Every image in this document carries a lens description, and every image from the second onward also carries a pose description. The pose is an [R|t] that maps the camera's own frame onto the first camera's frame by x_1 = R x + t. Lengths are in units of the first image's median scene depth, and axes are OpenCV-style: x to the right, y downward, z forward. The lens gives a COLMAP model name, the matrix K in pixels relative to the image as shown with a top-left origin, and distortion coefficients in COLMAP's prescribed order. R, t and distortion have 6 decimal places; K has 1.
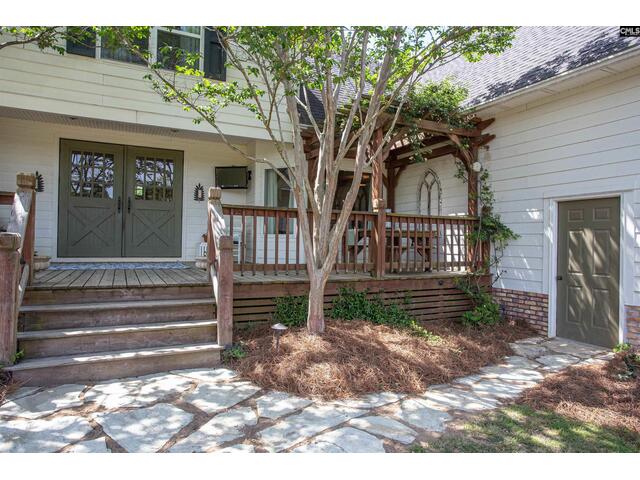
lens RADIAL K [[415.8, 0, 320.0], [0, 415.8, 240.0], [0, 0, 1]] dist [0.001837, 0.001779]
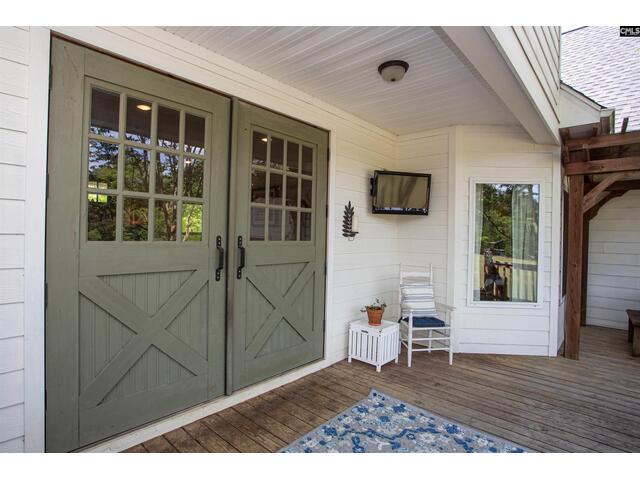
lens RADIAL K [[335.9, 0, 312.0], [0, 335.9, 237.8], [0, 0, 1]] dist [-0.067014, 0.031387]
pose [[0.933440, 0.001330, 0.358731, -0.511608], [-0.007963, 0.999824, 0.017013, -0.107858], [-0.358645, -0.018738, 0.933286, 0.697595]]
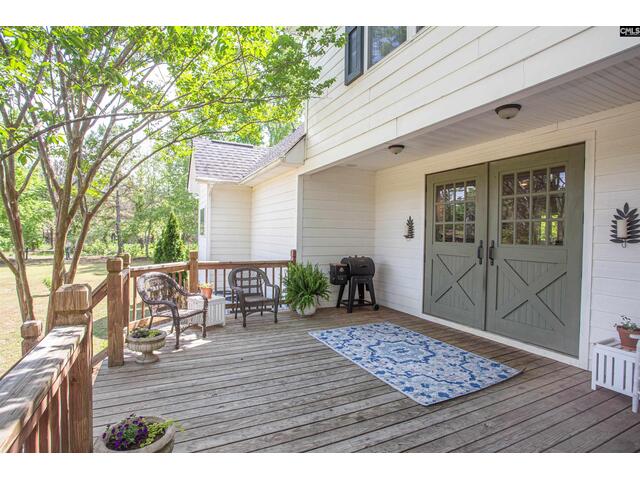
lens RADIAL K [[335.9, 0, 312.0], [0, 335.9, 237.8], [0, 0, 1]] dist [-0.067014, 0.031387]
pose [[-0.009822, -0.006493, -0.999931, 0.060360], [-0.014682, 0.999872, -0.006348, -0.100507], [0.999844, 0.014619, -0.009916, 0.730121]]
